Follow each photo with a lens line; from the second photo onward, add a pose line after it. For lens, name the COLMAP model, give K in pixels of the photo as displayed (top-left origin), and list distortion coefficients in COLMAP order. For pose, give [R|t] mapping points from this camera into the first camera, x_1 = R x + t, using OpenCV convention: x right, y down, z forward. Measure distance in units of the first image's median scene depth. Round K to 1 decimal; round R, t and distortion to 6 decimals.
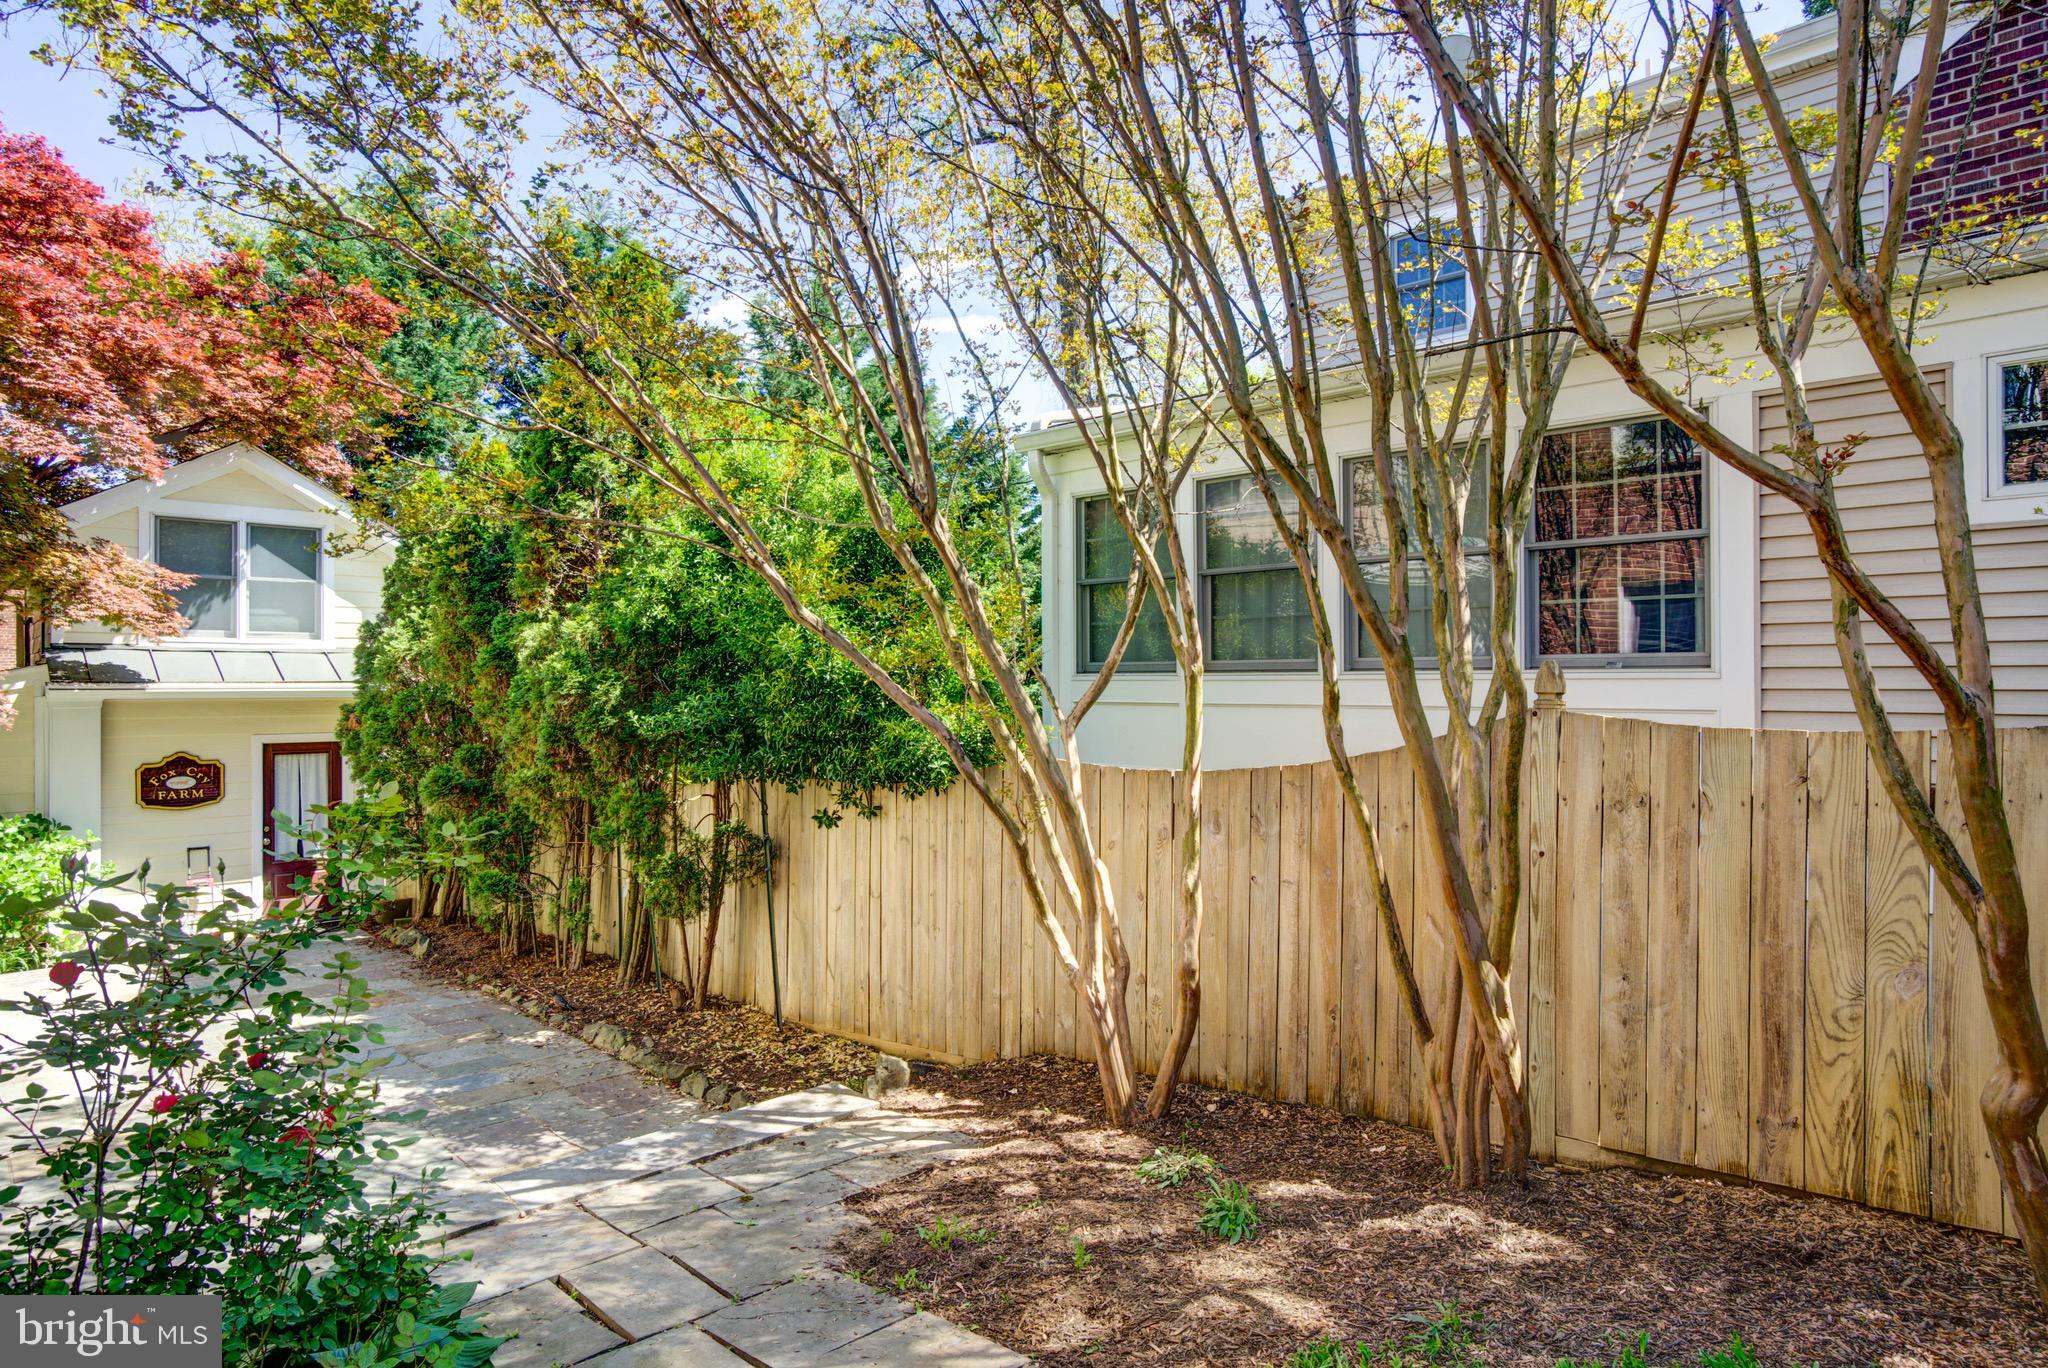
lens RADIAL K [[1184.6, 0, 1021.6], [0, 1184.6, 661.7], [0, 0, 1]] dist [-0.012999, 0.007783]
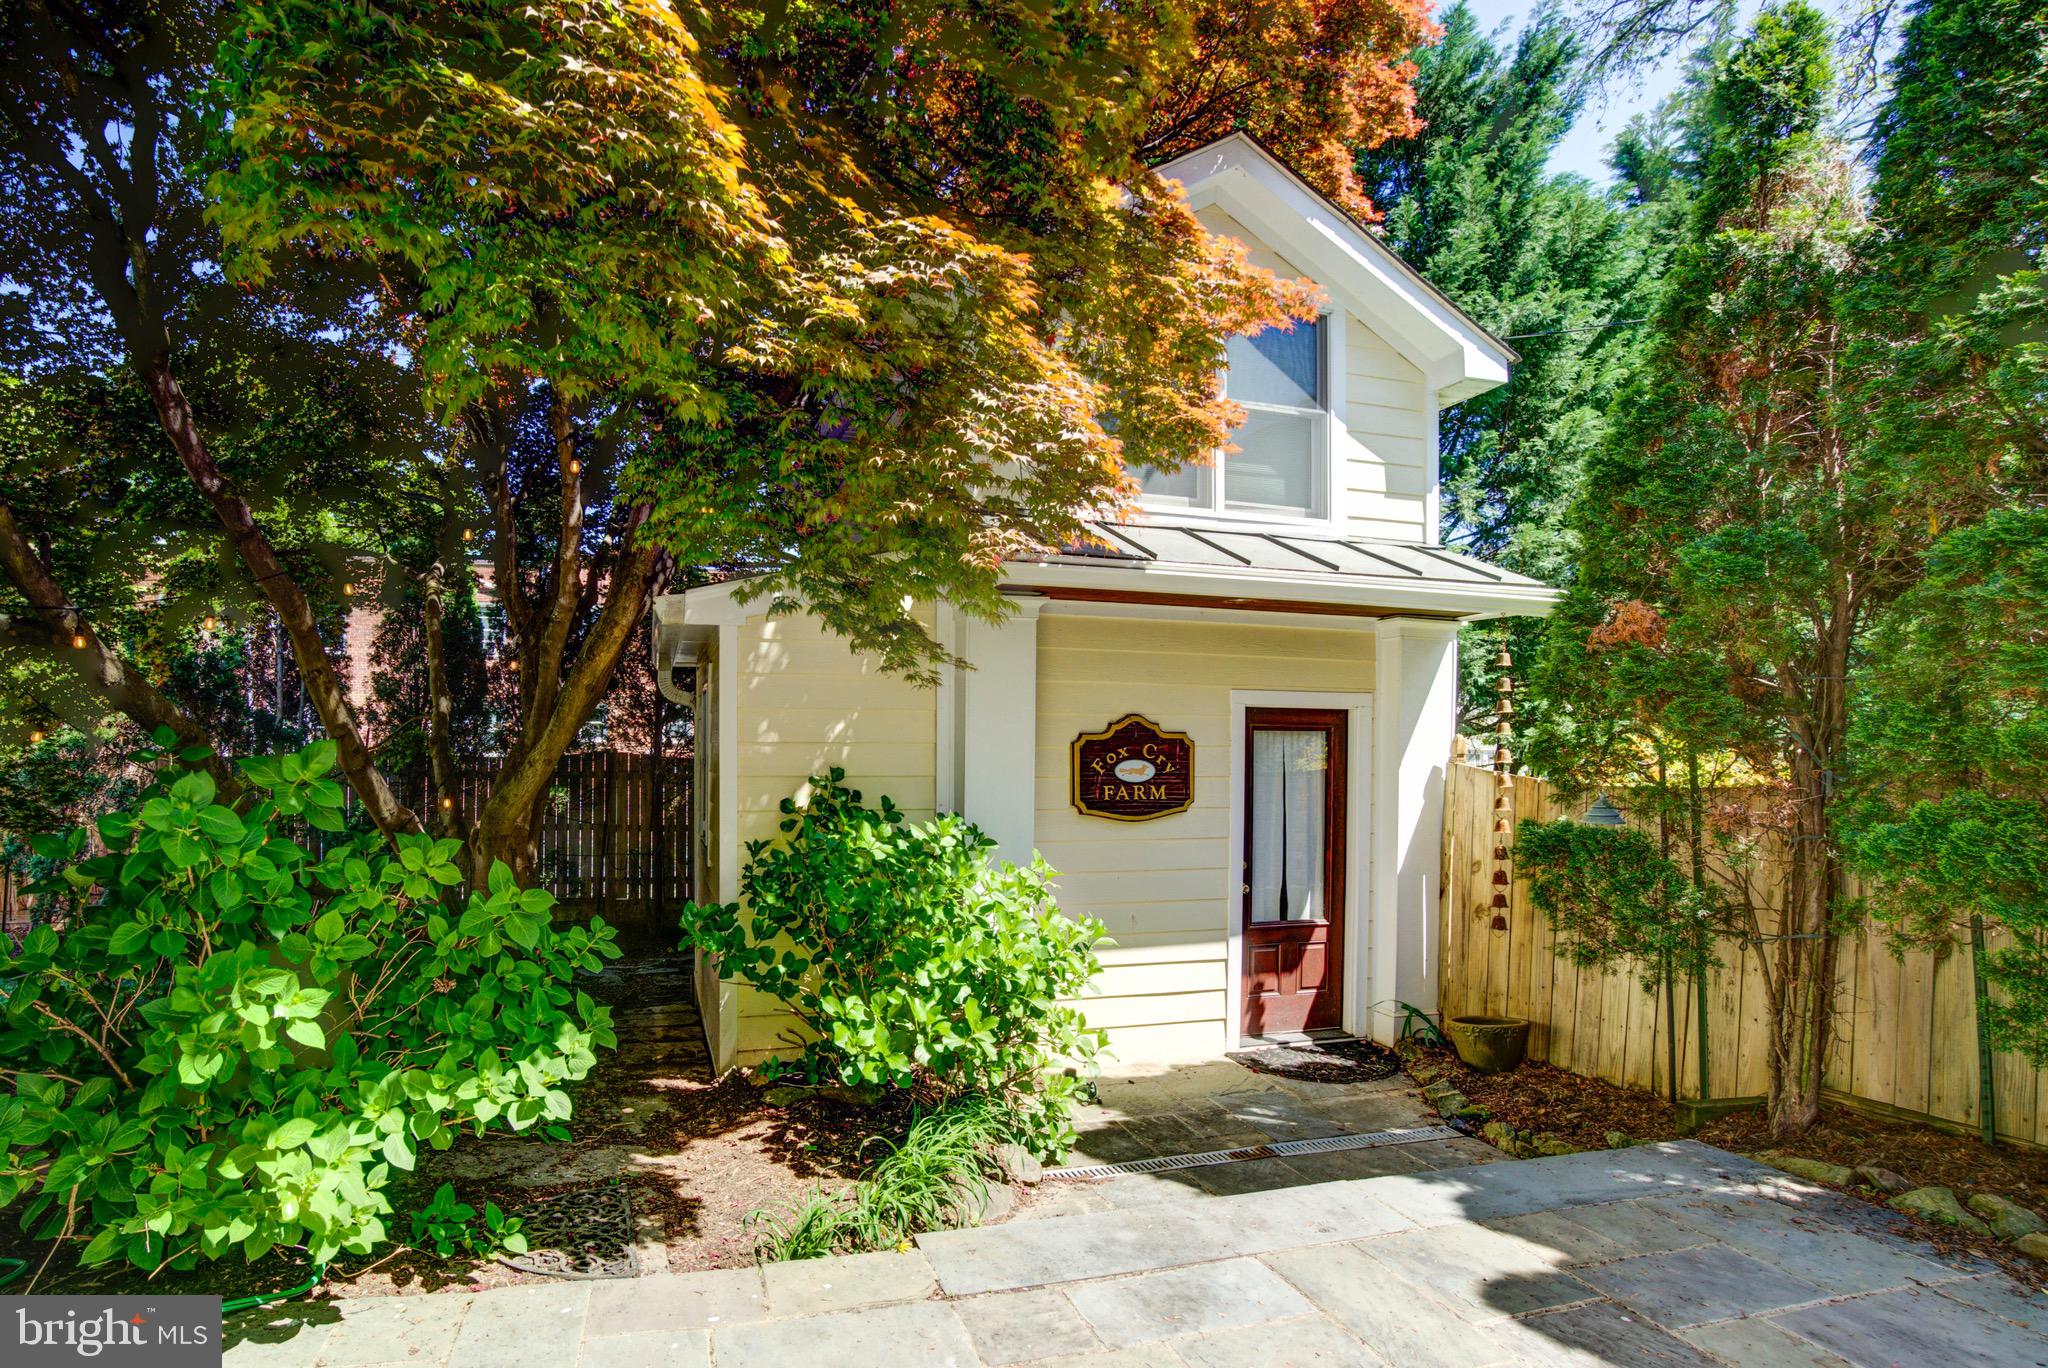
lens RADIAL K [[959.7, 0, 905.7], [0, 959.7, 775.3], [0, 0, 1]] dist [-0.053935, 0.000150]
pose [[0.879777, 0.025373, -0.474709, -0.906403], [-0.007399, 0.999185, 0.039692, 0.133341], [0.475329, -0.031408, 0.879247, 0.849732]]
